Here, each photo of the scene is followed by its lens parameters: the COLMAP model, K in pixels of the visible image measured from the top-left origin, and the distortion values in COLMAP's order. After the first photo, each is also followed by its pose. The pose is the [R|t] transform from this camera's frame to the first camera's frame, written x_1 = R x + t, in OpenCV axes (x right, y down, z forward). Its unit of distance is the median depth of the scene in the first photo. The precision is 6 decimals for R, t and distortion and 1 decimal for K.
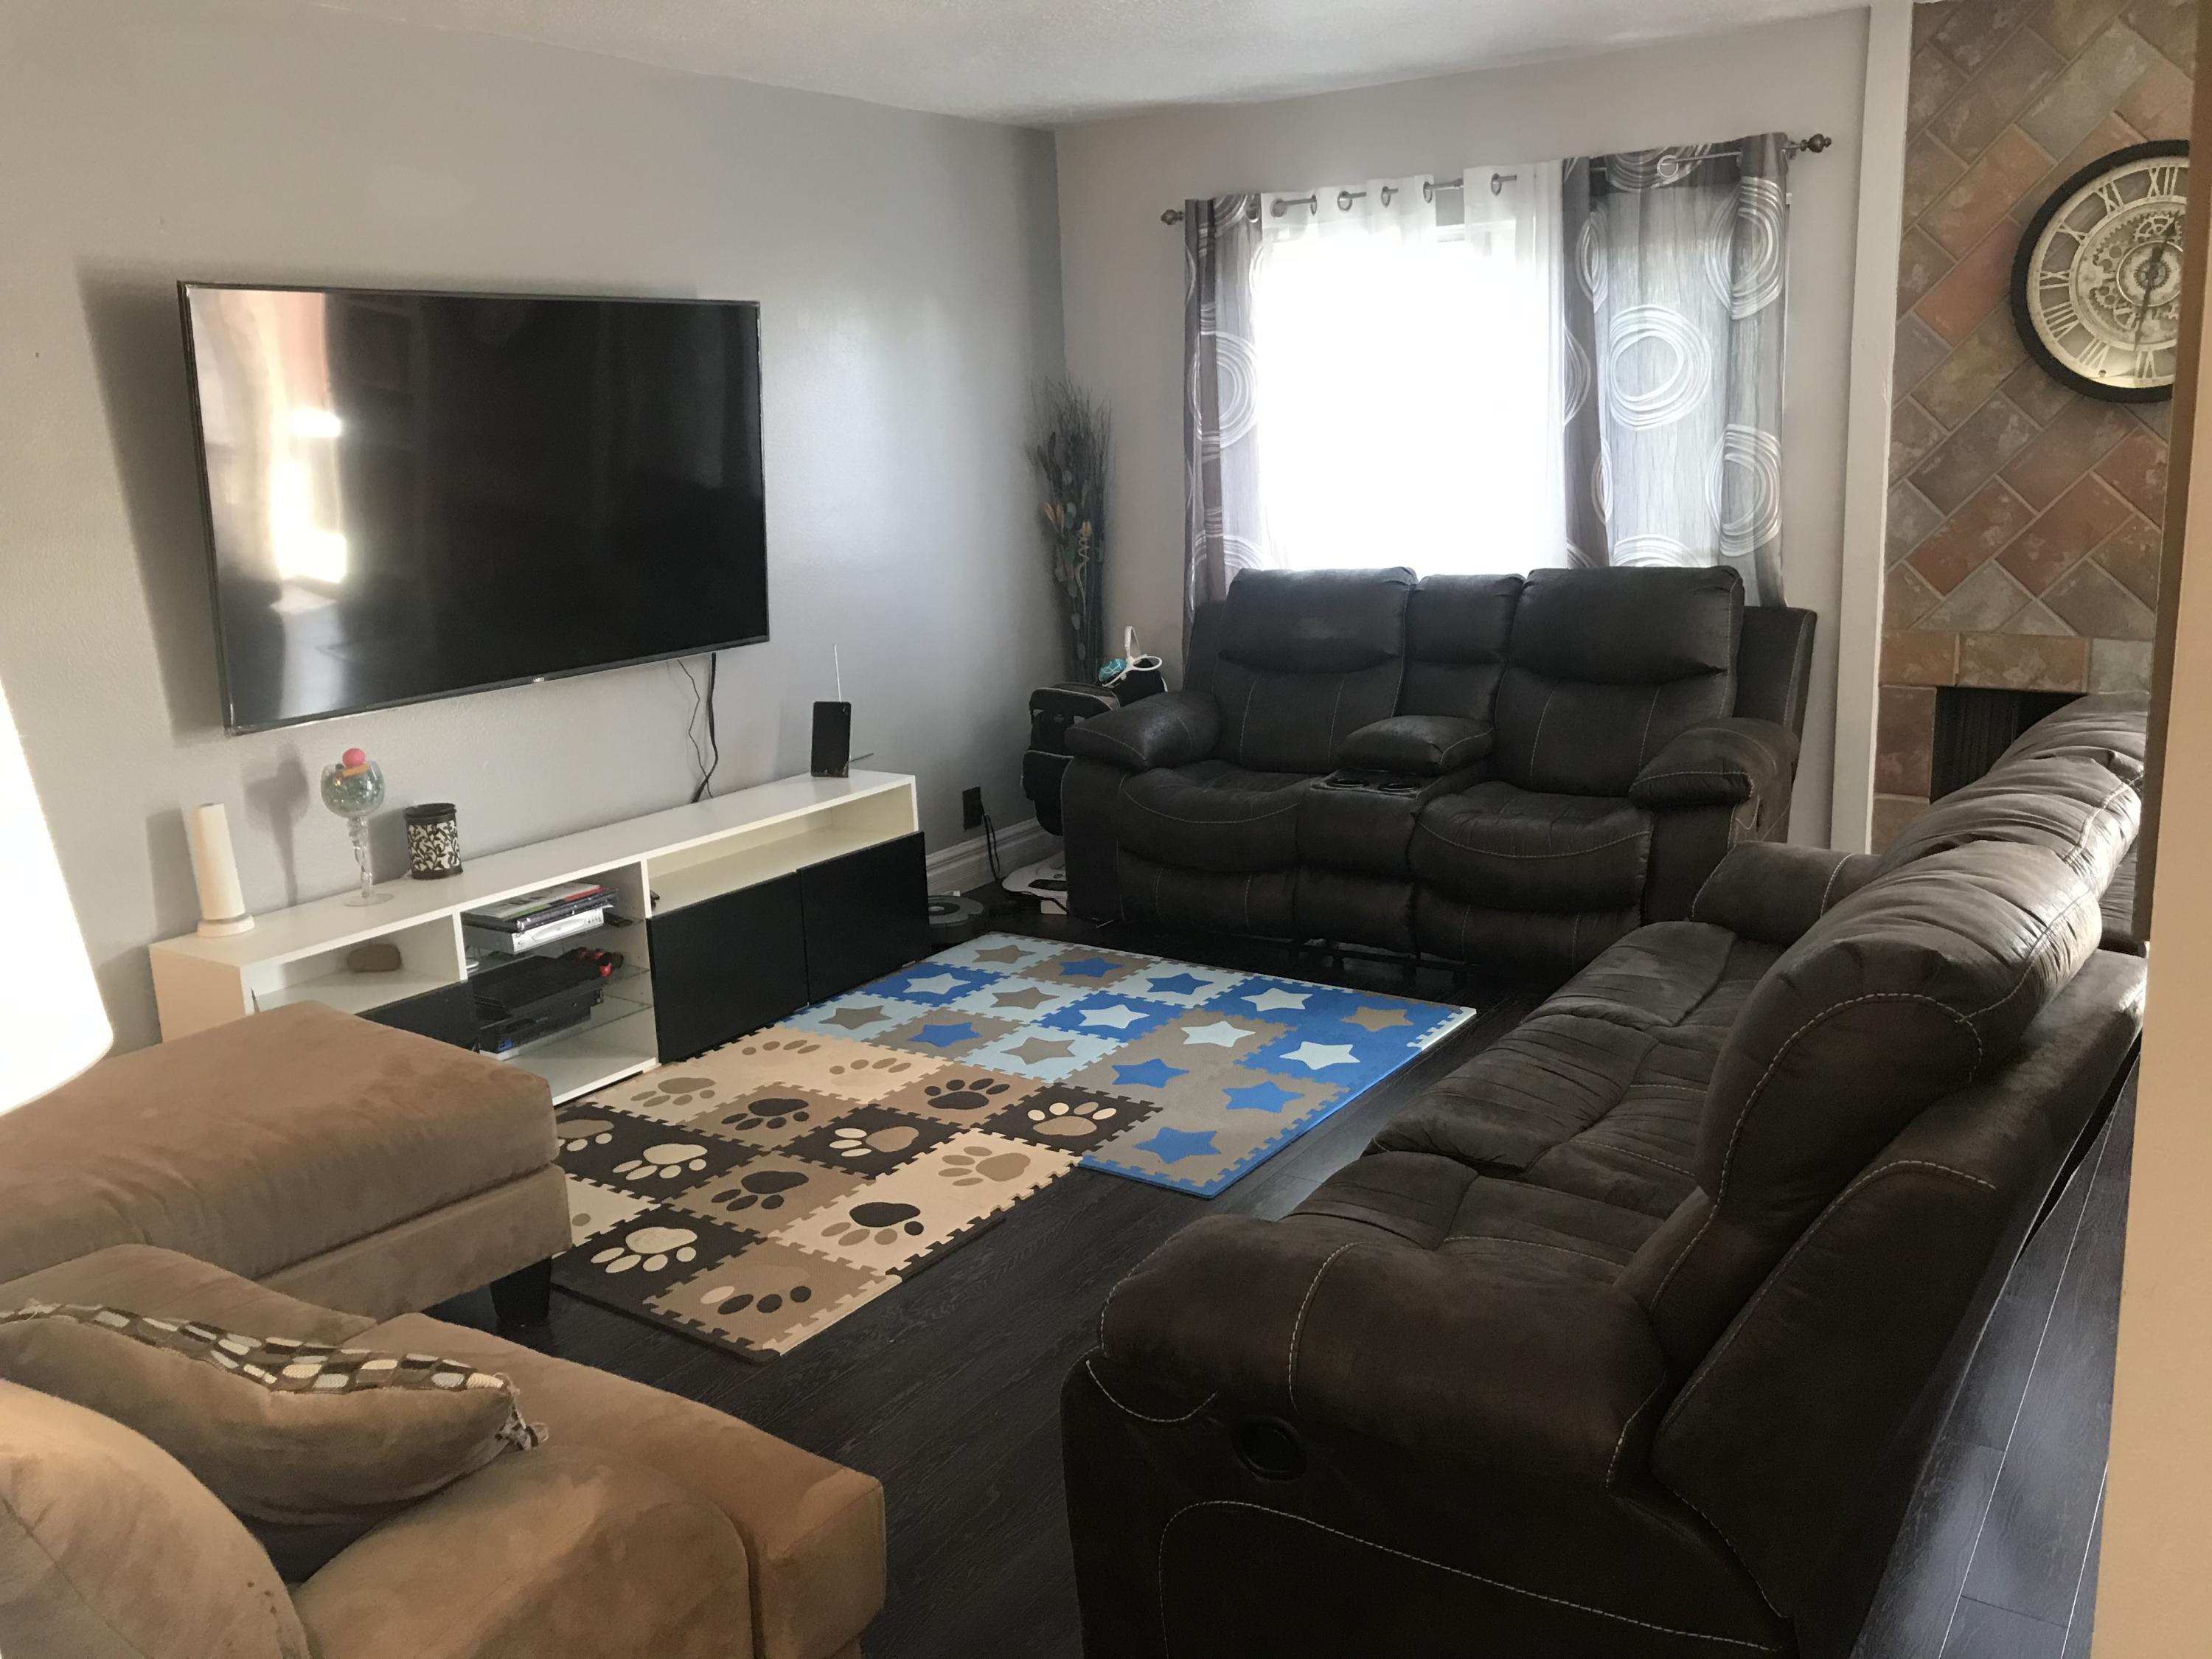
lens RADIAL K [[1815.7, 0, 1103.1], [0, 1815.7, 815.9], [0, 0, 1]] dist [0.023549, -0.016707]
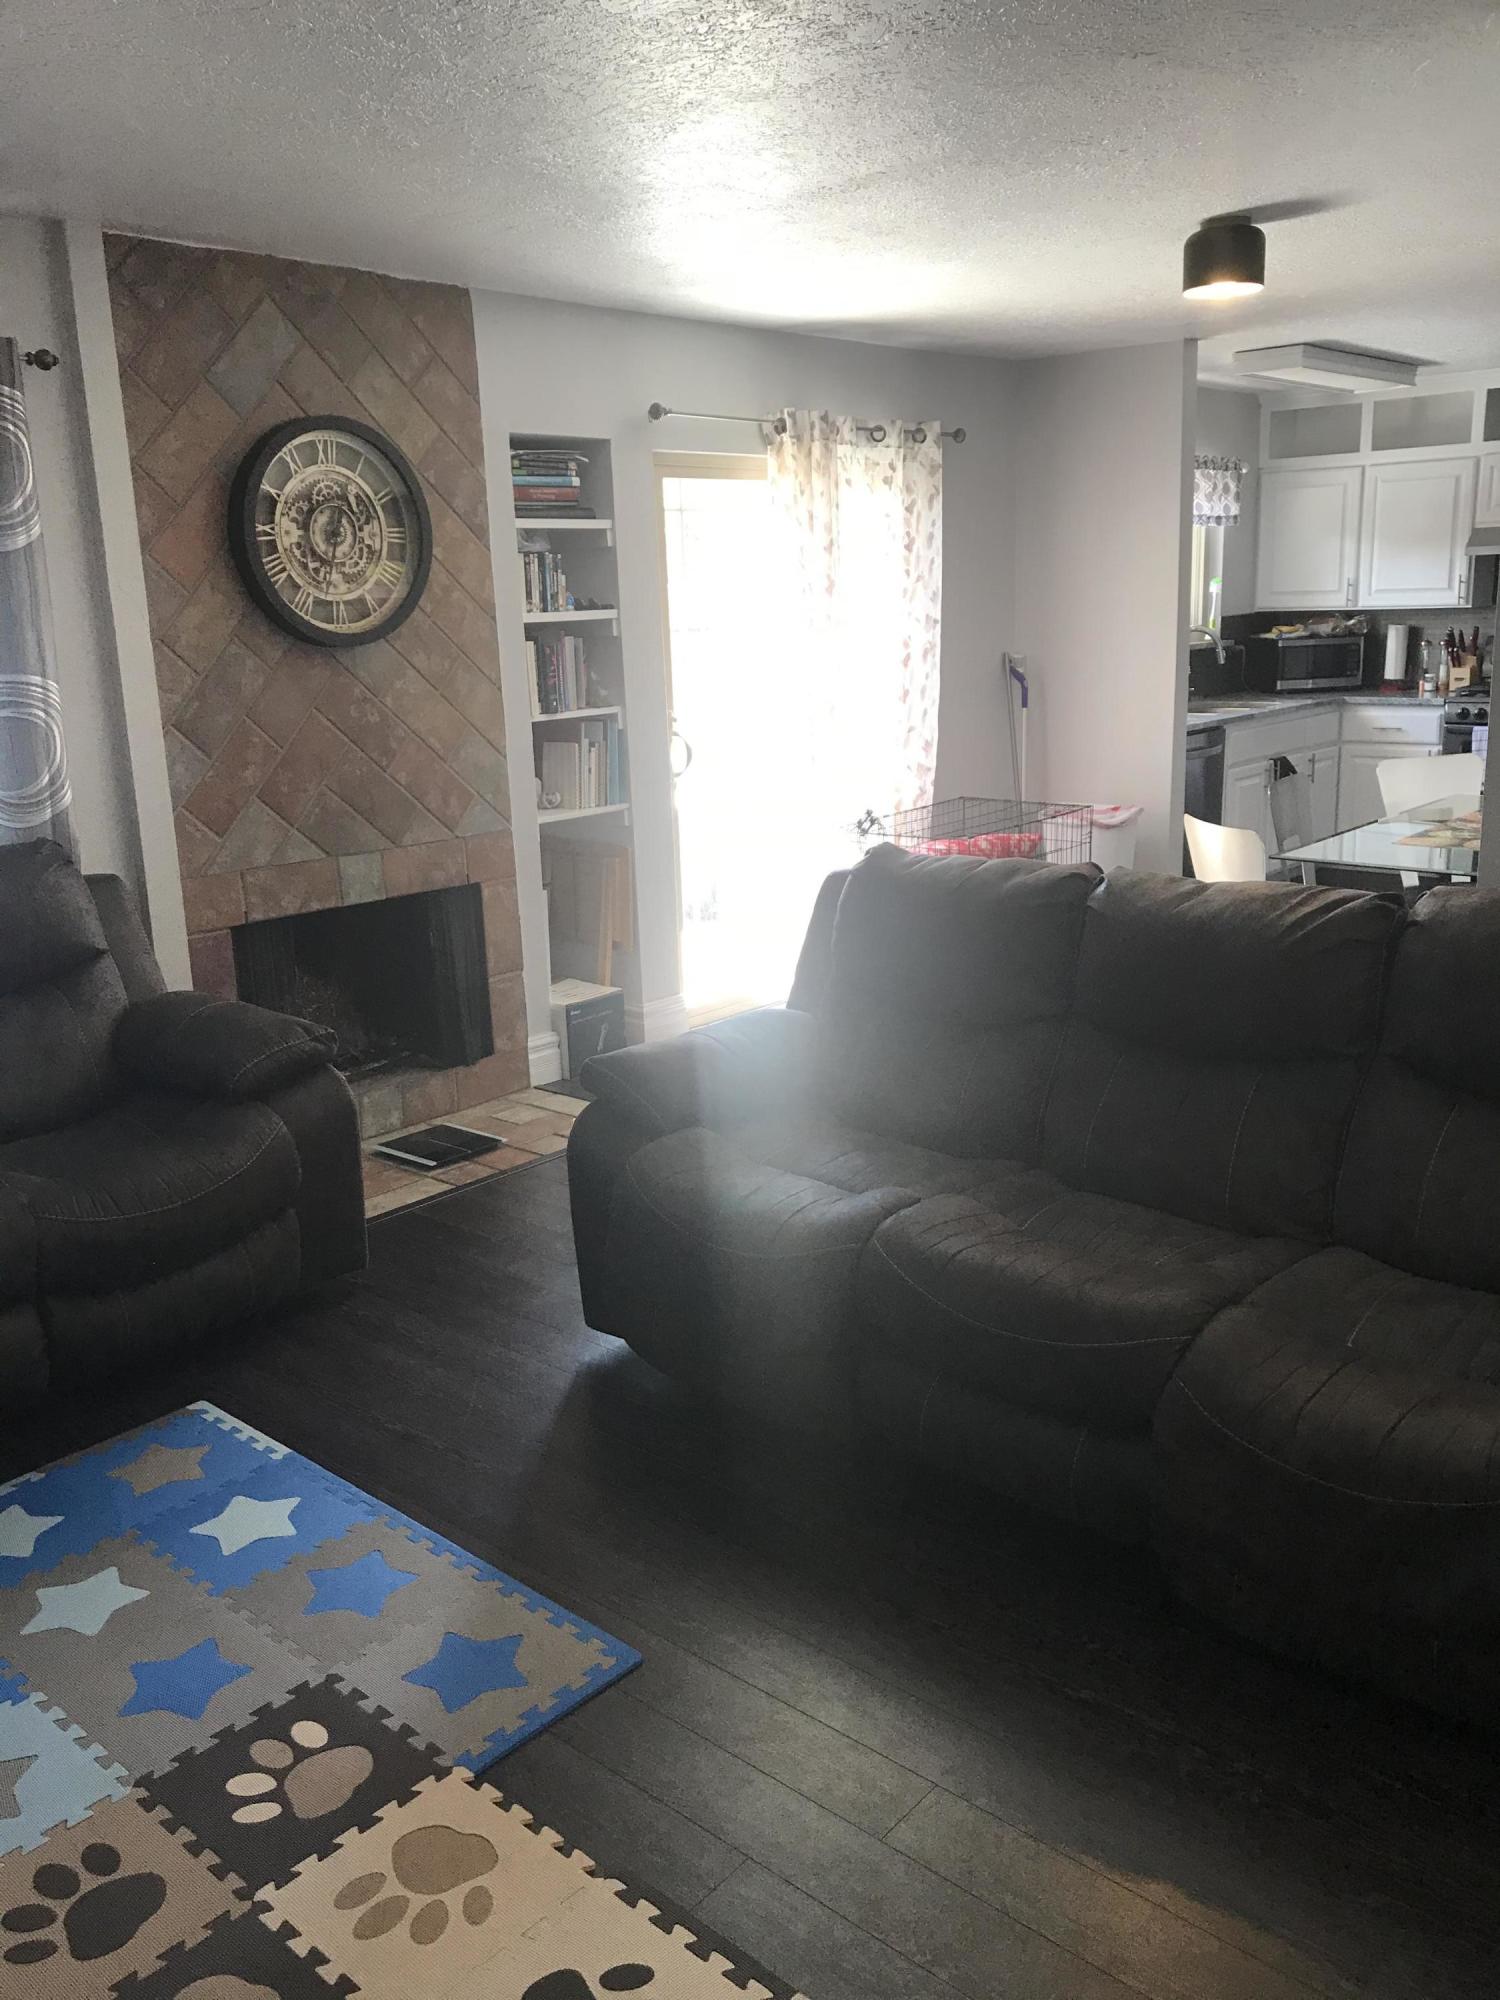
lens RADIAL K [[1618.4, 0, 812.7], [0, 1618.4, 996.2], [0, 0, 1]] dist [-0.000900, -0.003819]
pose [[0.108803, -0.203732, 0.972962, -0.421778], [0.244227, 0.954252, 0.172503, -0.120315], [-0.963595, 0.218855, 0.153582, 0.609555]]
